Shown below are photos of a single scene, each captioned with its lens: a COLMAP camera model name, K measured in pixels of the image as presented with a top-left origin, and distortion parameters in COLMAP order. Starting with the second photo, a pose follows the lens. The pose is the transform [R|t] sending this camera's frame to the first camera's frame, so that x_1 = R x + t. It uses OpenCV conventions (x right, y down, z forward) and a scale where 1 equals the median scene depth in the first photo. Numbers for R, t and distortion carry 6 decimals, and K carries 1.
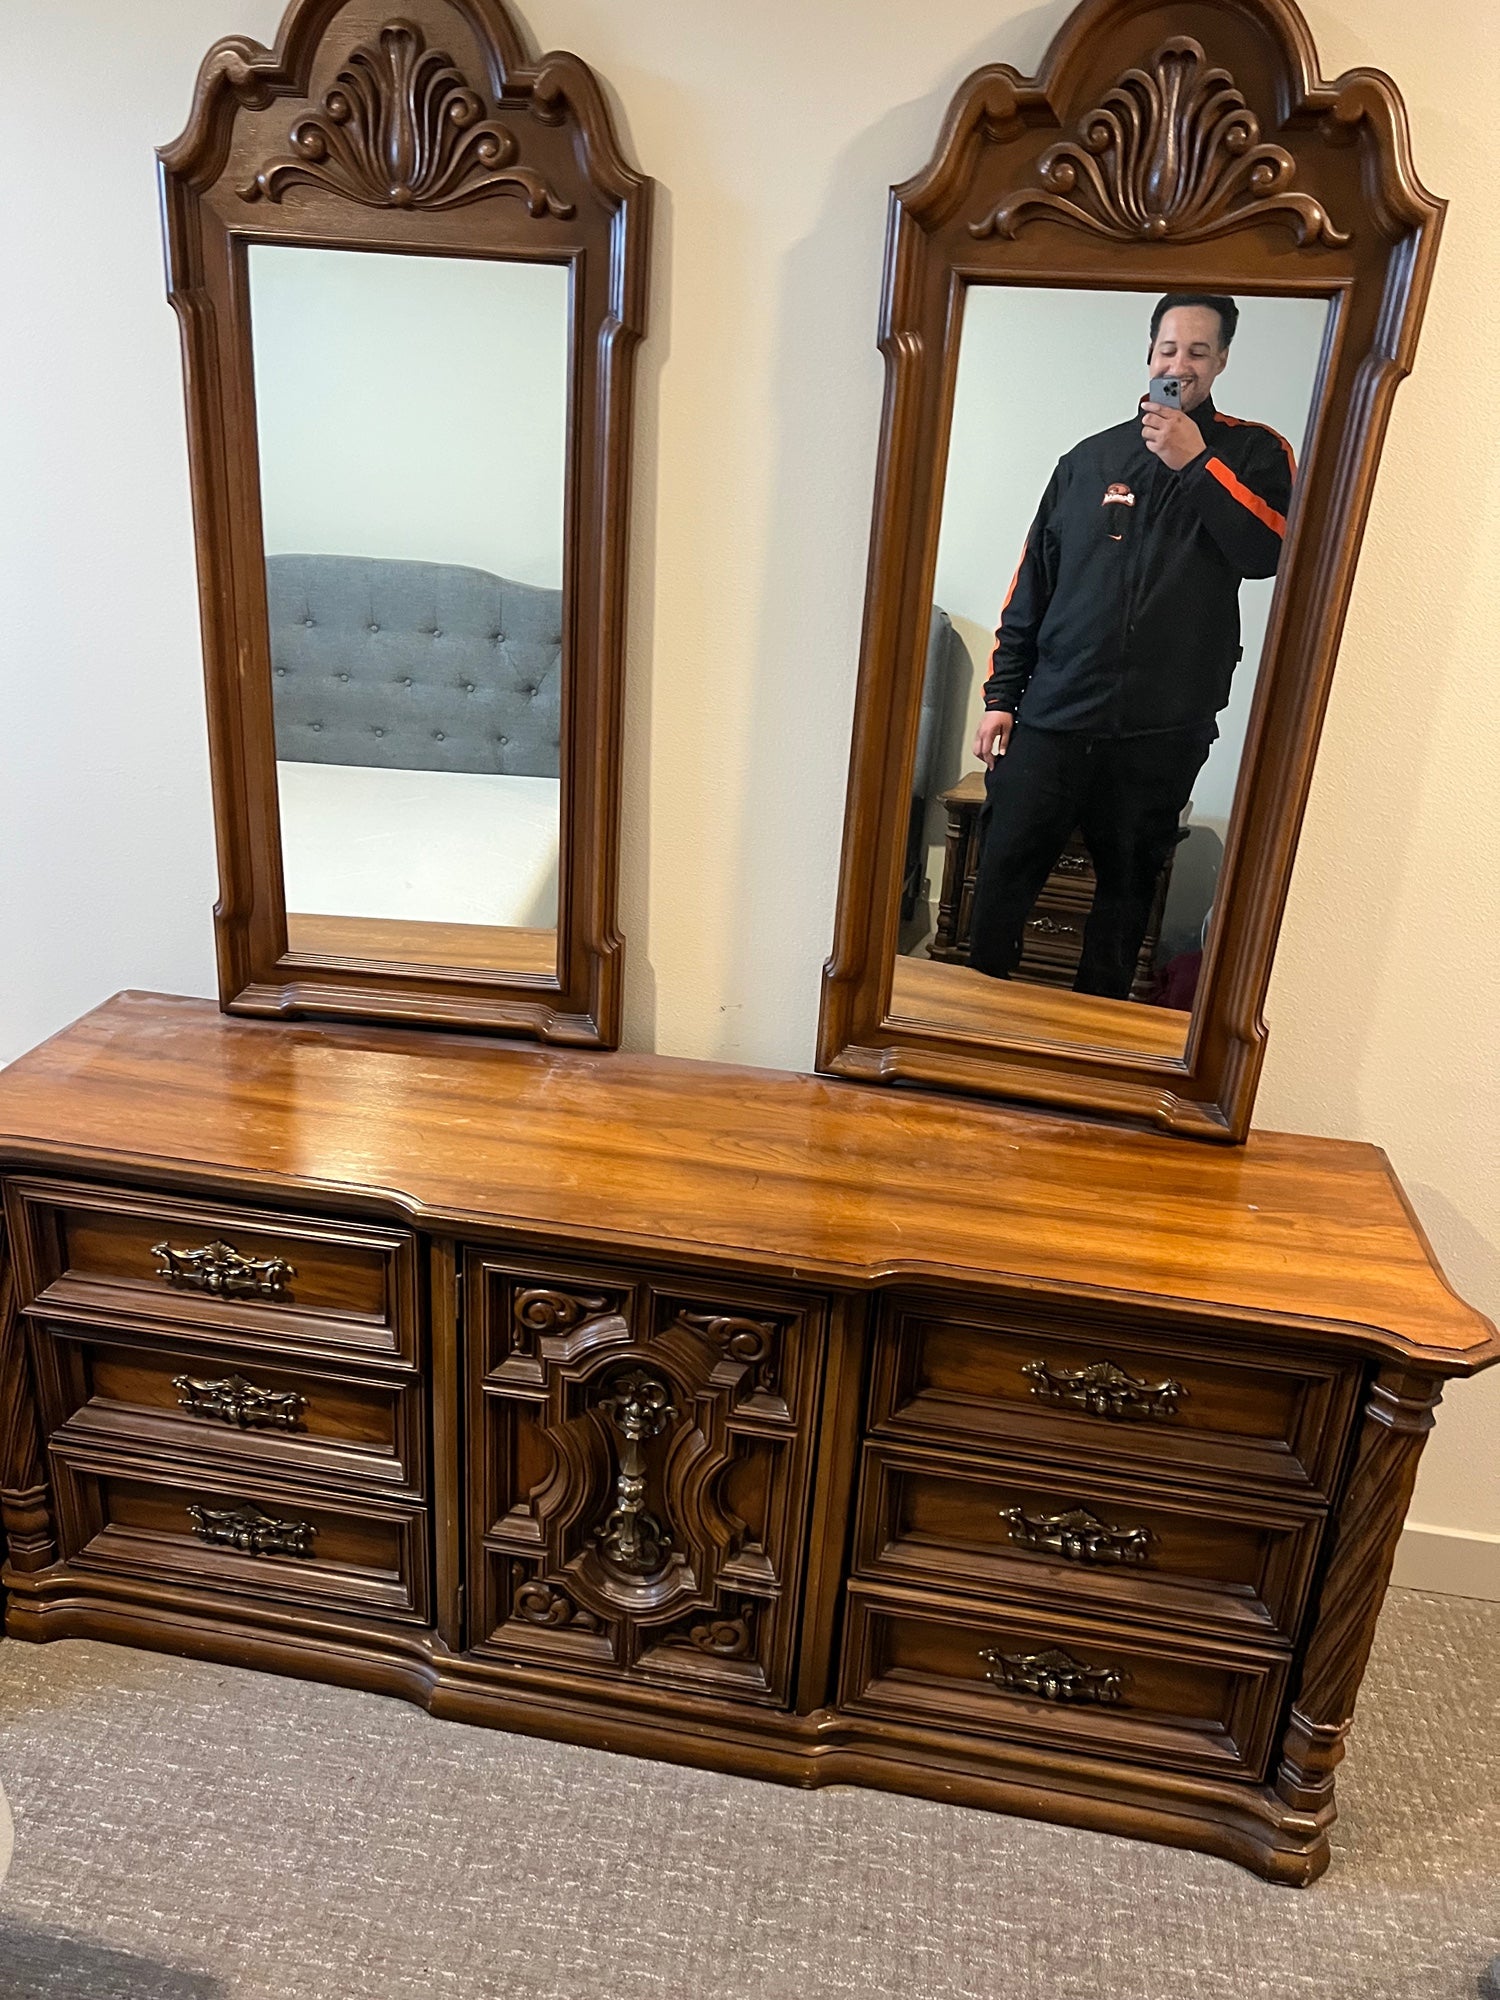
lens RADIAL K [[1536.5, 0, 750.7], [0, 1536.5, 1005.8], [0, 0, 1]] dist [0.004756, -0.007288]
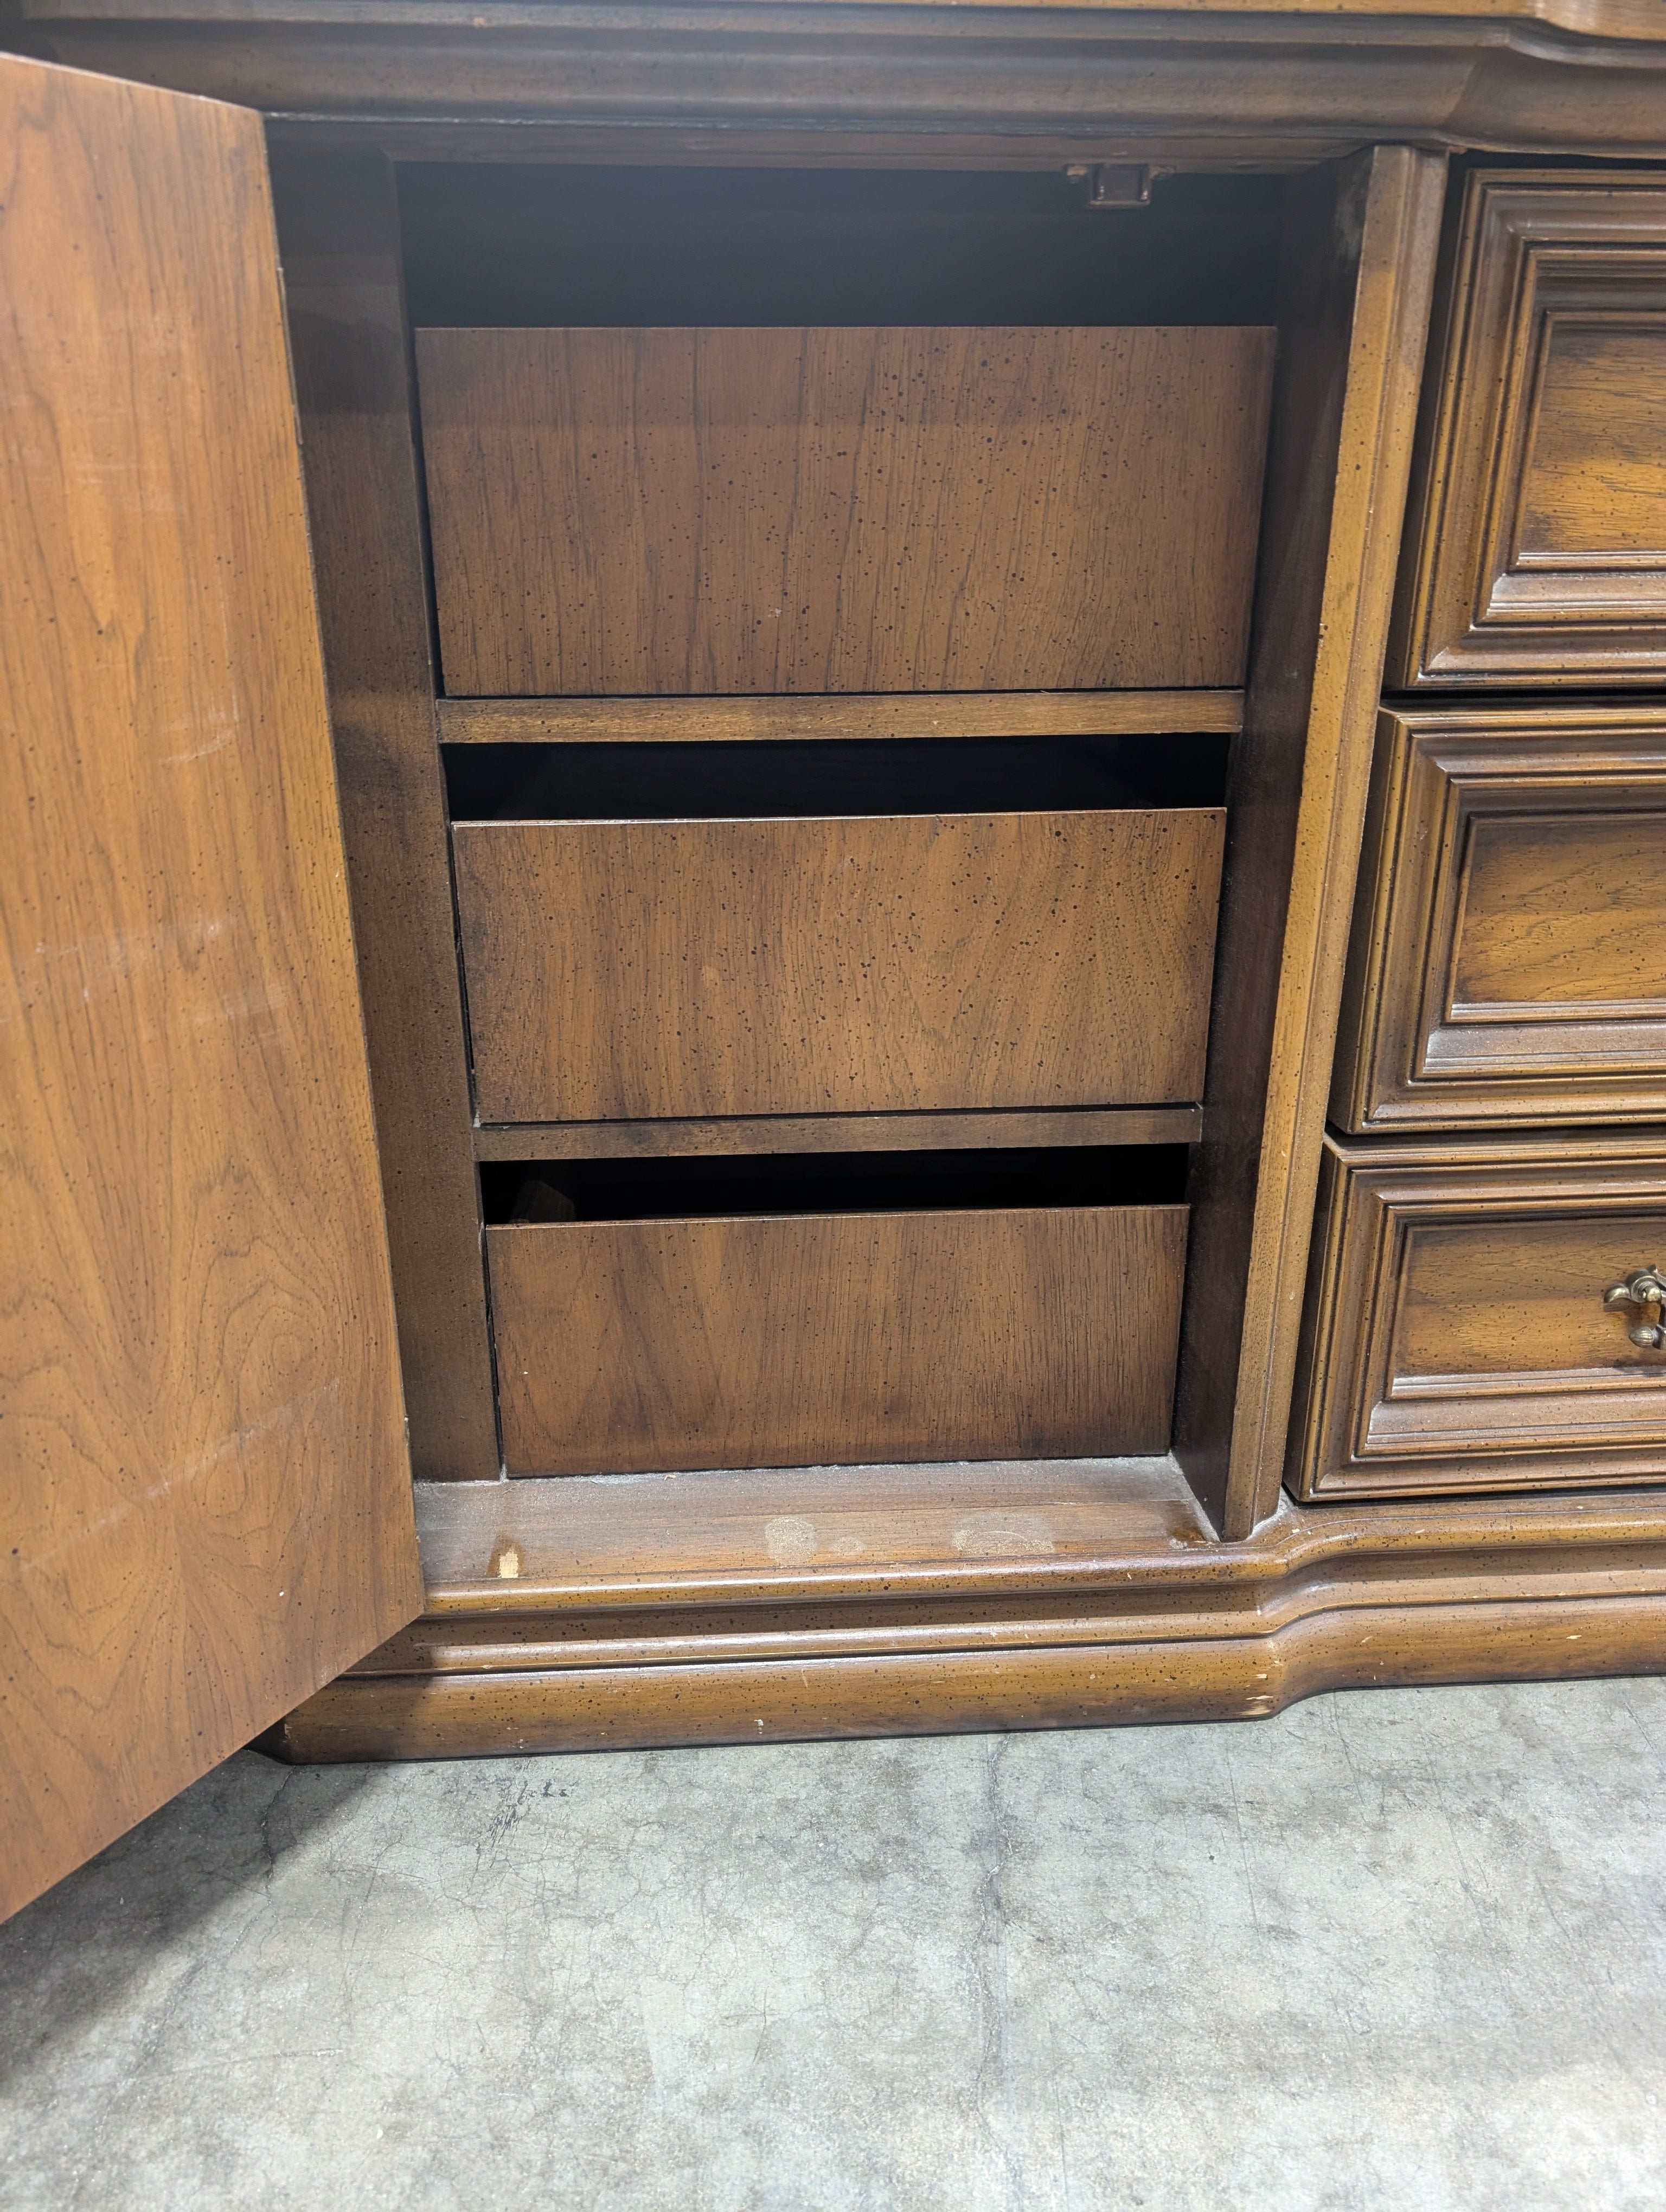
lens RADIAL K [[1585.1, 0, 820.4], [0, 1585.1, 1097.7], [0, 0, 1]] dist [0.013033, -0.016685]
pose [[0.969952, -0.139641, 0.199234, -0.143966], [0.141862, 0.989881, 0.003155, 0.333299], [-0.197658, 0.025203, 0.979947, 0.612451]]
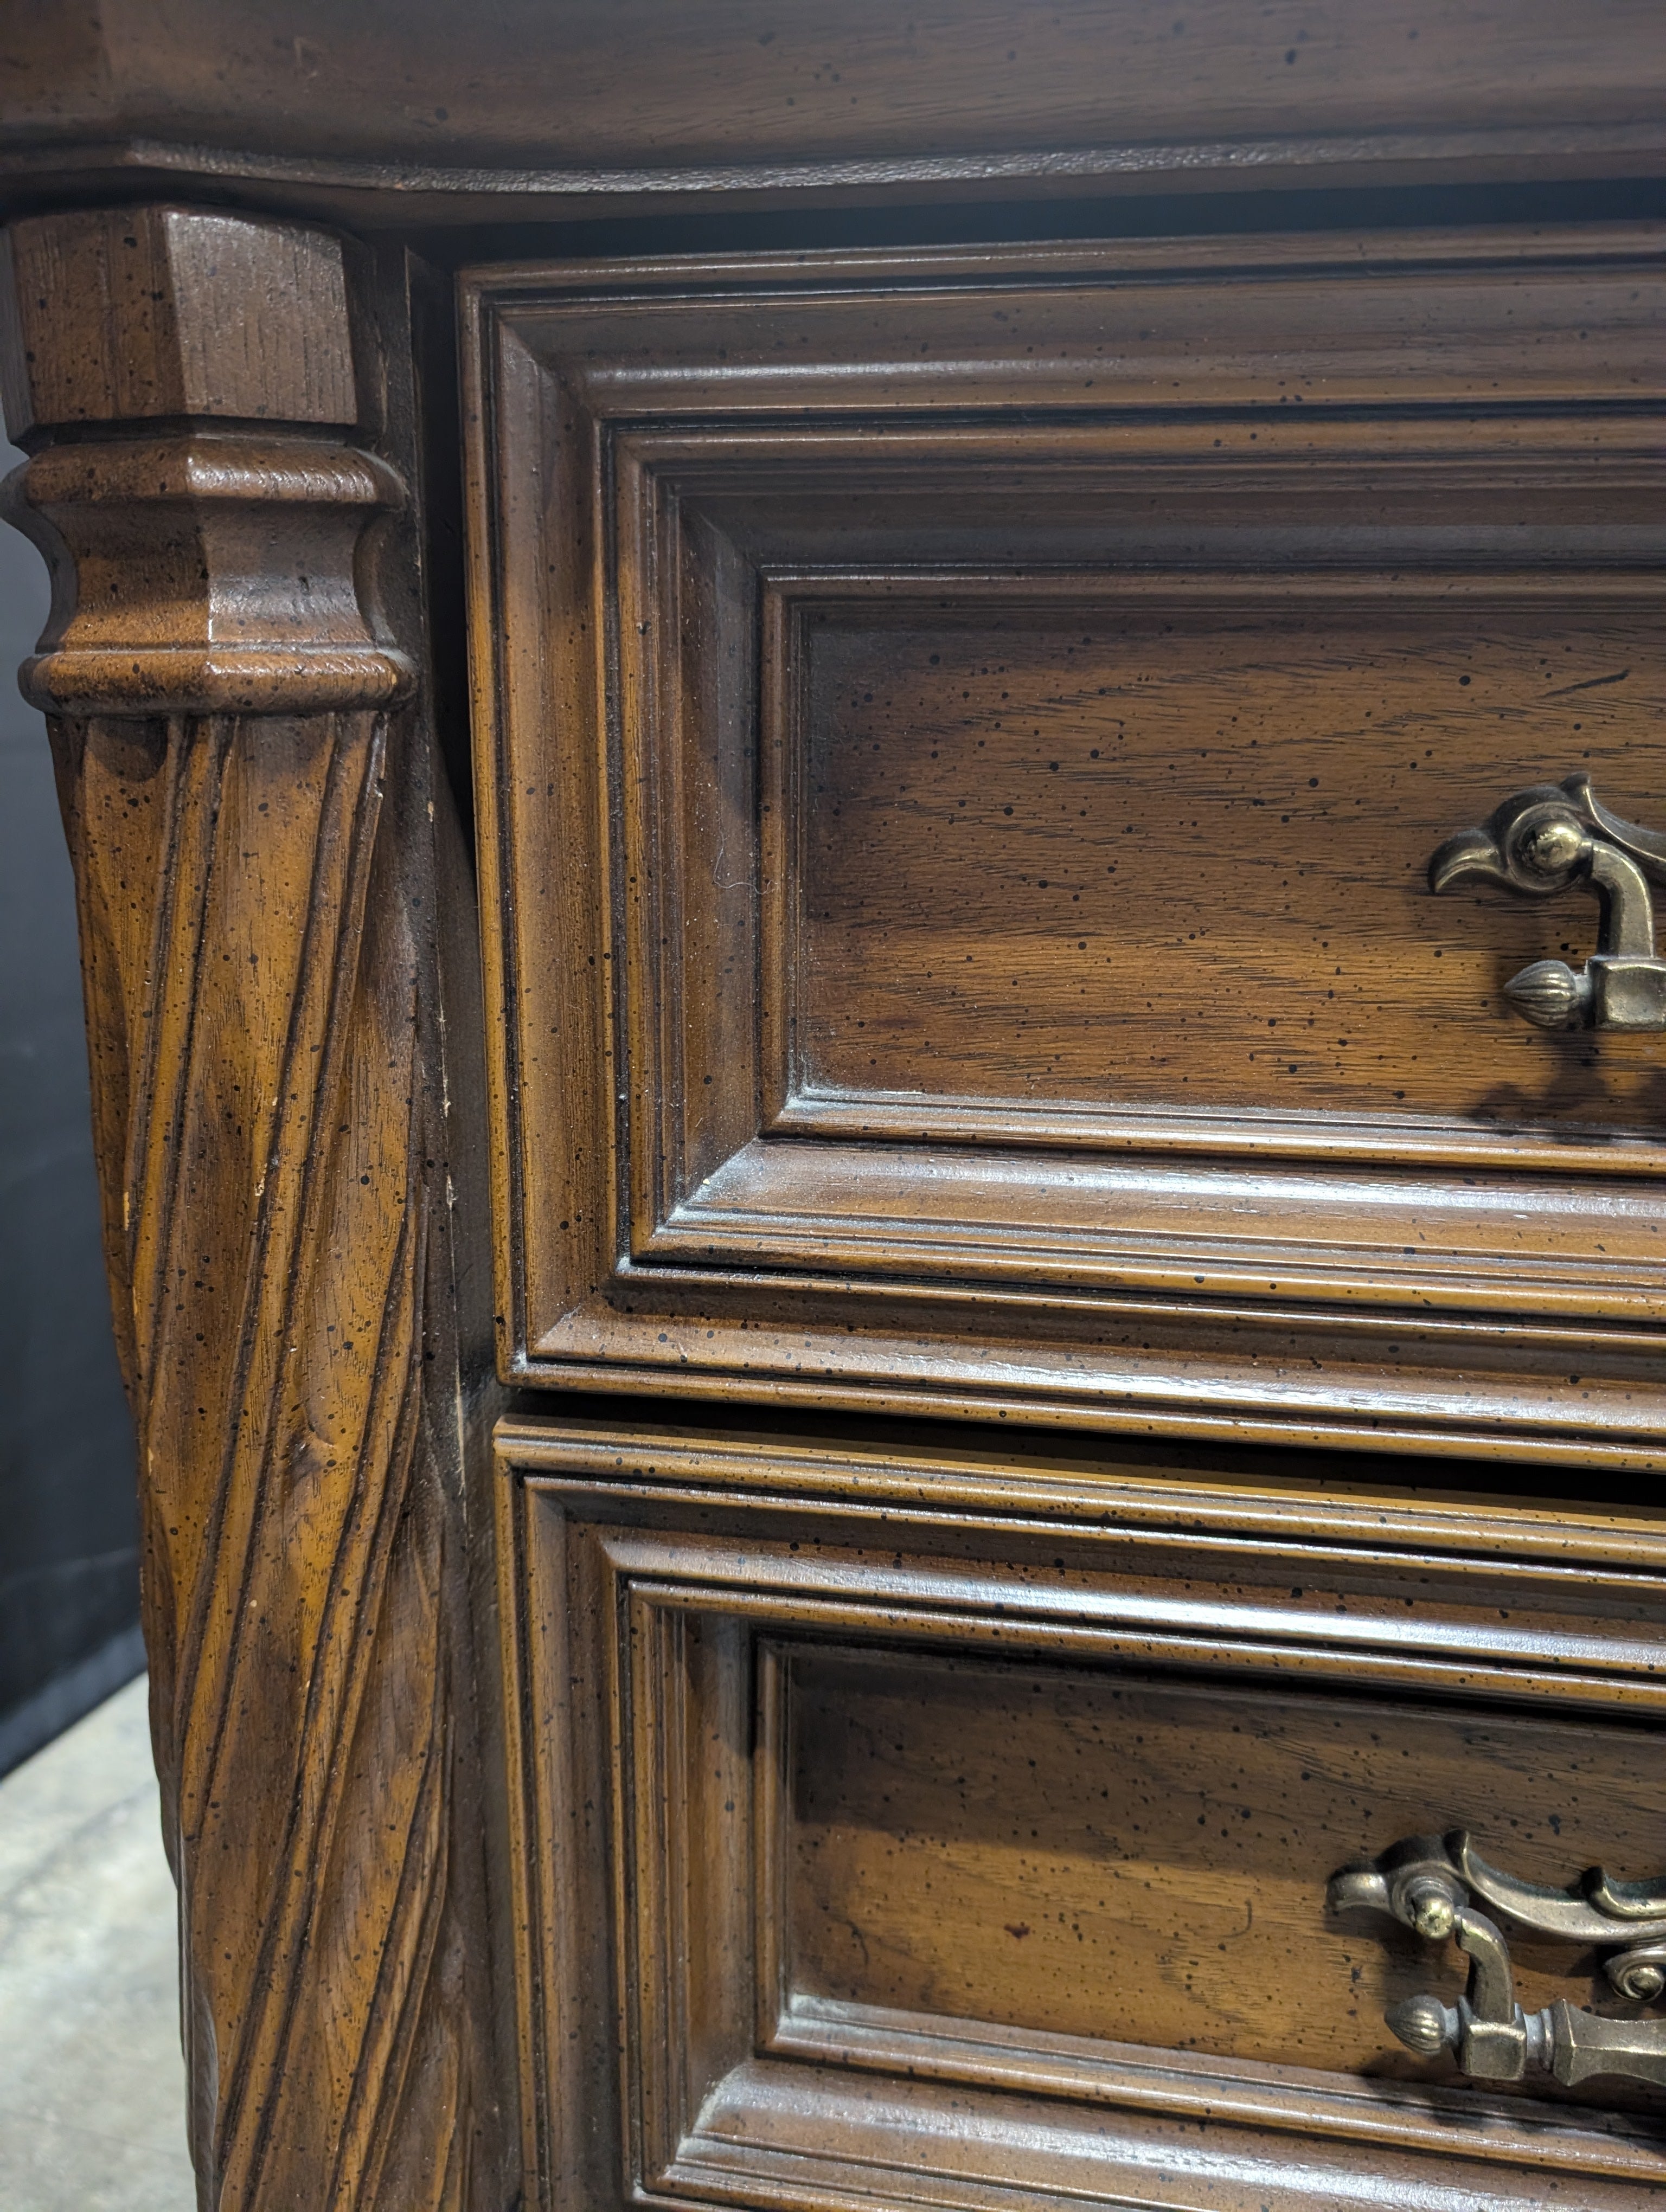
lens RADIAL K [[1622.9, 0, 817.7], [0, 1622.9, 1097.8], [0, 0, 1]] dist [0.001718, -0.020567]
pose [[0.998636, -0.046302, -0.024111, -0.437632], [0.041358, 0.983555, -0.175810, 0.197843], [0.031854, 0.174574, 0.984129, 0.847559]]
